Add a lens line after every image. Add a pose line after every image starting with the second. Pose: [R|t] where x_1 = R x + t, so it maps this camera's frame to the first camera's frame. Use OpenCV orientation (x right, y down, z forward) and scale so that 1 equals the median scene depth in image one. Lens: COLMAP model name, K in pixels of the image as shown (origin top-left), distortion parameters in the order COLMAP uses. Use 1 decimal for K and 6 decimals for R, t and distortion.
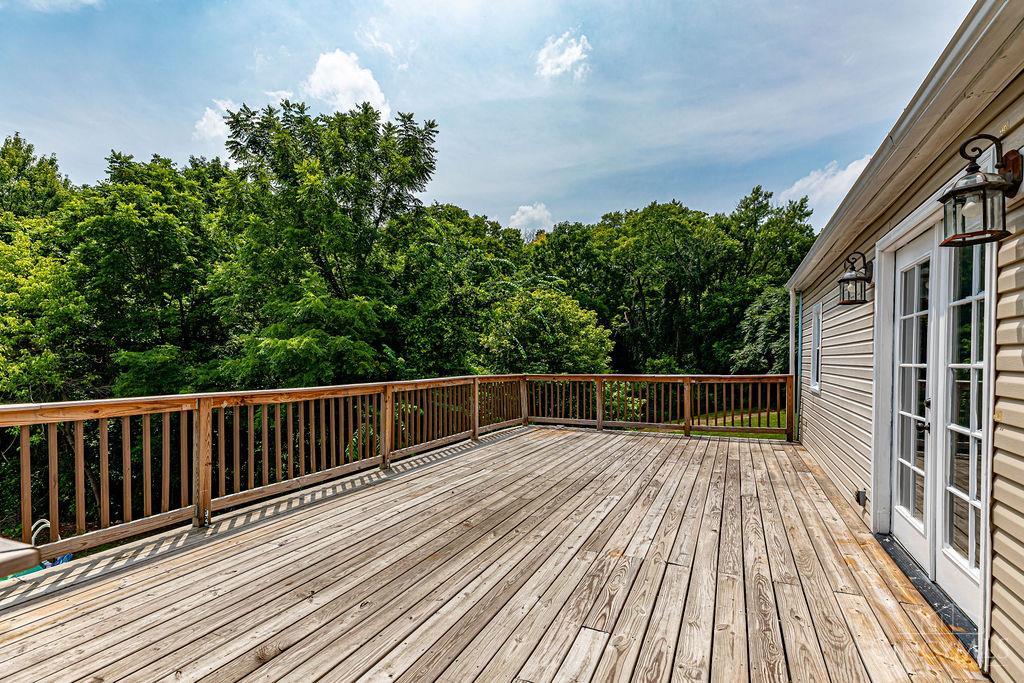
lens RADIAL K [[466.5, 0, 506.9], [0, 466.5, 345.3], [0, 0, 1]] dist [-0.000573, 0.000121]
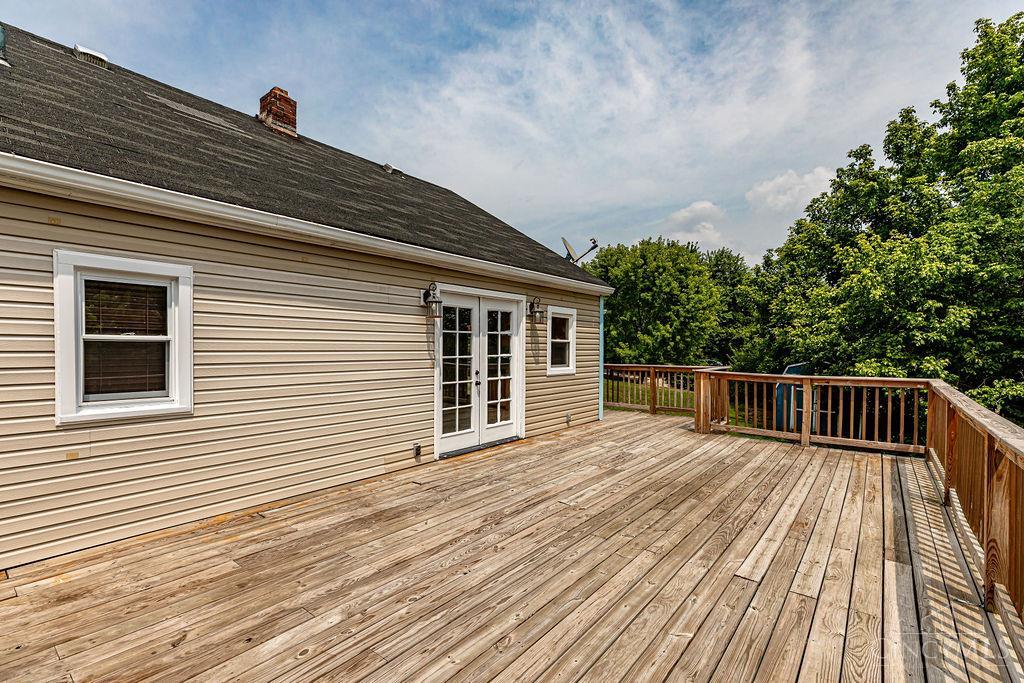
lens RADIAL K [[466.5, 0, 506.9], [0, 466.5, 345.3], [0, 0, 1]] dist [-0.000573, 0.000121]
pose [[-0.973039, -0.010296, 0.230413, 0.140135], [-0.016946, 0.999494, -0.026902, 0.030536], [-0.230019, -0.030082, -0.972721, 2.110428]]
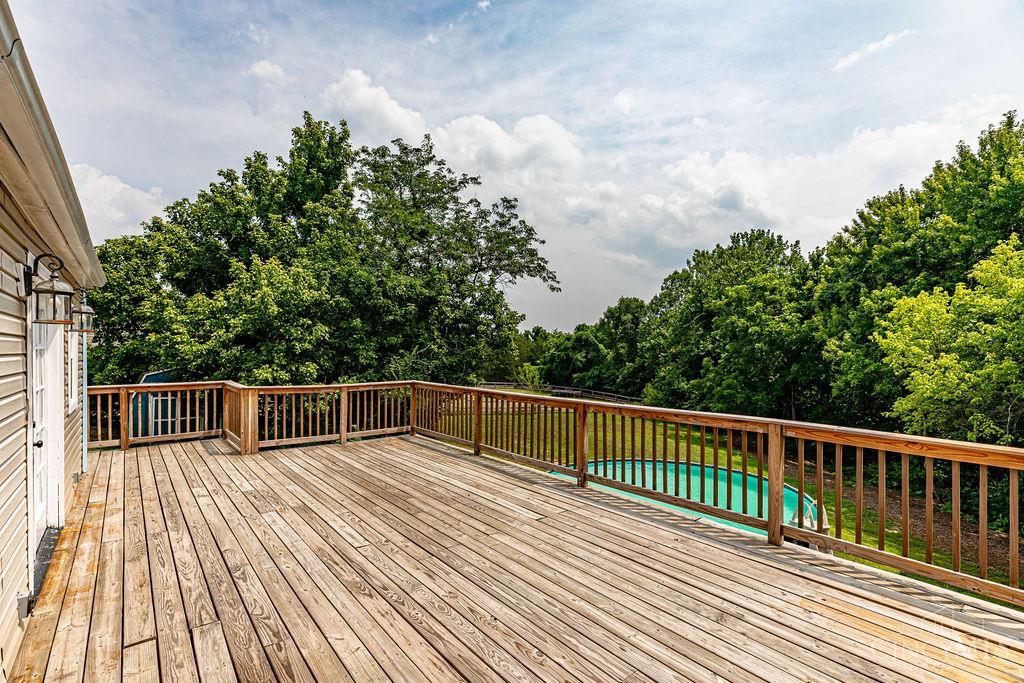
lens RADIAL K [[469.0, 0, 512.0], [0, 469.0, 341.5], [0, 0, 1]] dist [-0.001839, 0.000196]
pose [[-0.415239, -0.026054, -0.909339, 0.980470], [0.018748, 0.999132, -0.037188, -0.016248], [0.909519, -0.032491, -0.414391, 1.738260]]
